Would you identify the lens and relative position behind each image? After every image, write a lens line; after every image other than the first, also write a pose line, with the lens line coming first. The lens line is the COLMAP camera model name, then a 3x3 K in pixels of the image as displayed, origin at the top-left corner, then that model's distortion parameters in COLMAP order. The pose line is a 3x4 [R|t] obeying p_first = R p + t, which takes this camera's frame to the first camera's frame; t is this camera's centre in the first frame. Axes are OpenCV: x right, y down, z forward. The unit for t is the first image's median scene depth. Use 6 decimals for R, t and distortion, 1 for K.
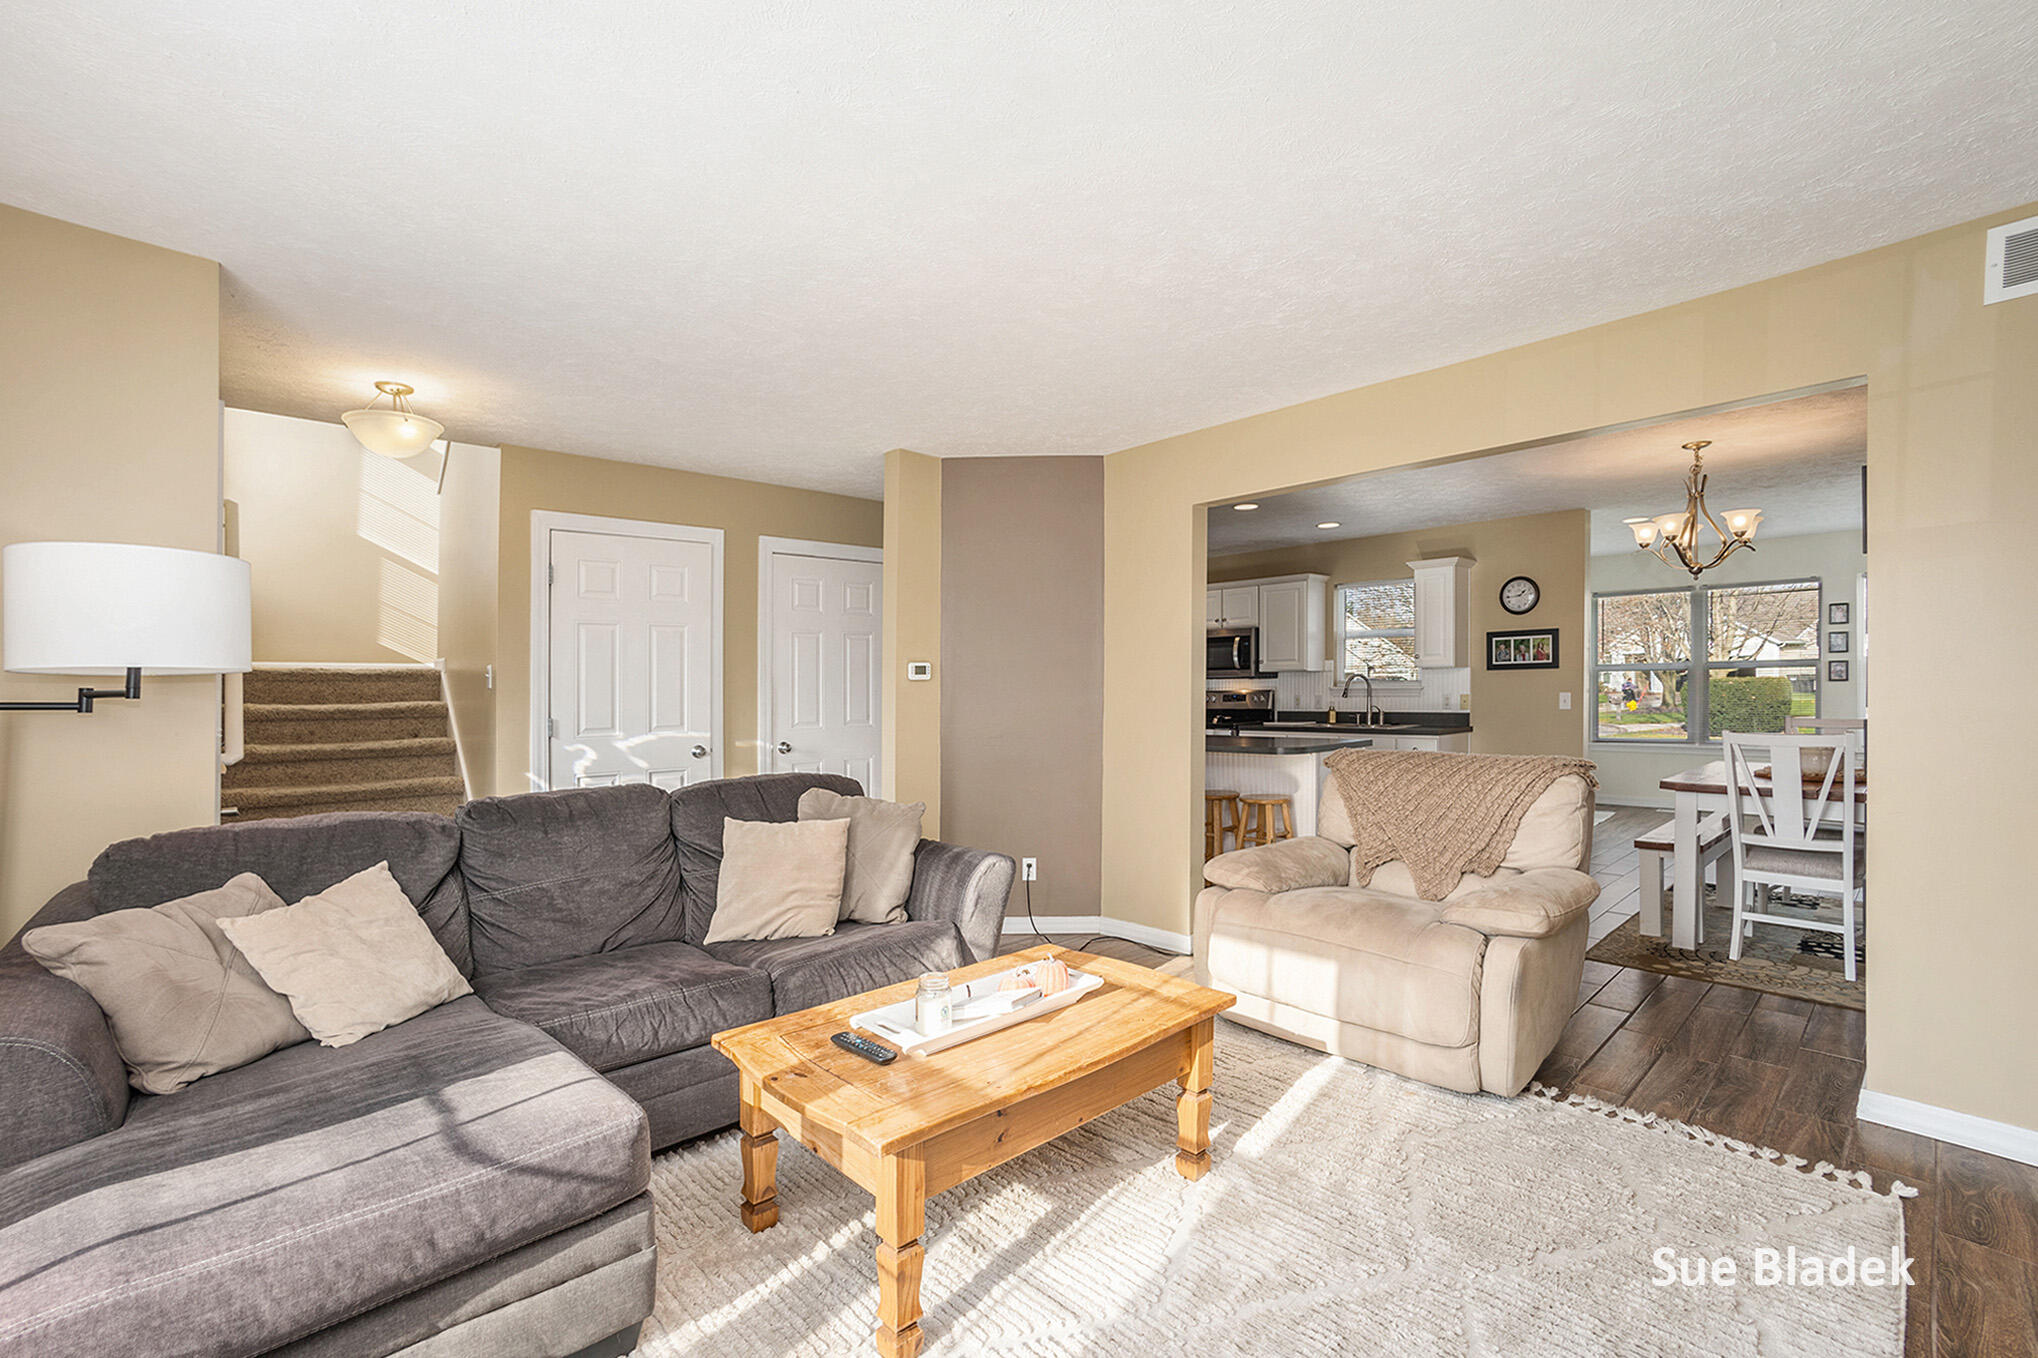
lens RADIAL K [[904.3, 0, 1071.4], [0, 904.3, 682.7], [0, 0, 1]] dist [0.008376, 0.000647]
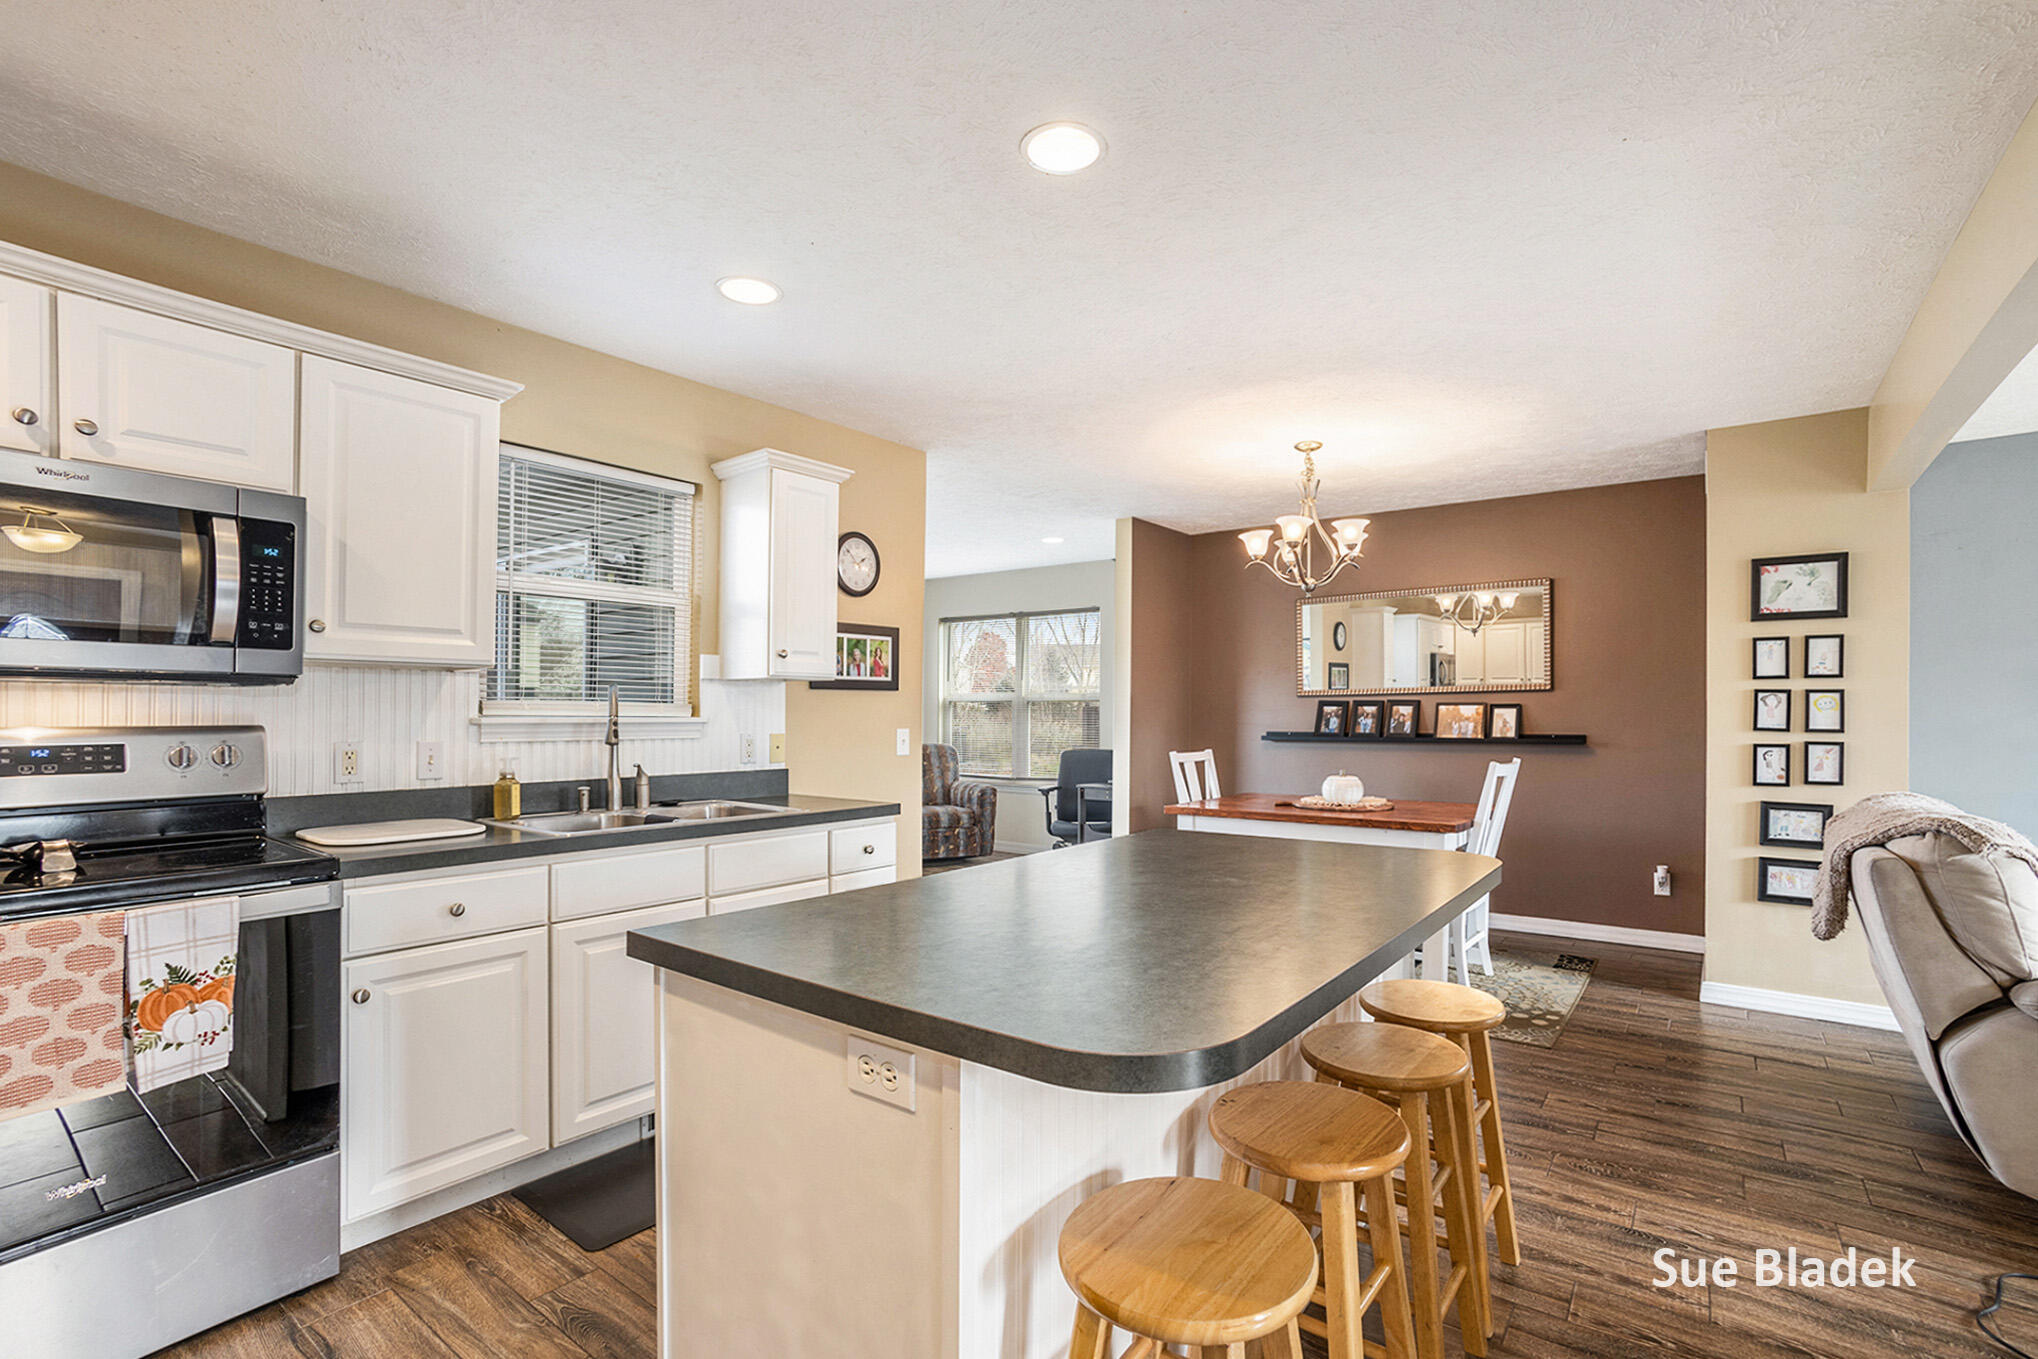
lens RADIAL K [[938.8, 0, 1079.0], [0, 938.8, 702.6], [0, 0, 1]] dist [-0.058159, 0.038507]
pose [[-0.134206, 0.026265, 0.990605, -0.107088], [-0.004033, 0.999626, -0.027050, 0.008112], [-0.990945, -0.007626, -0.134050, 0.815840]]
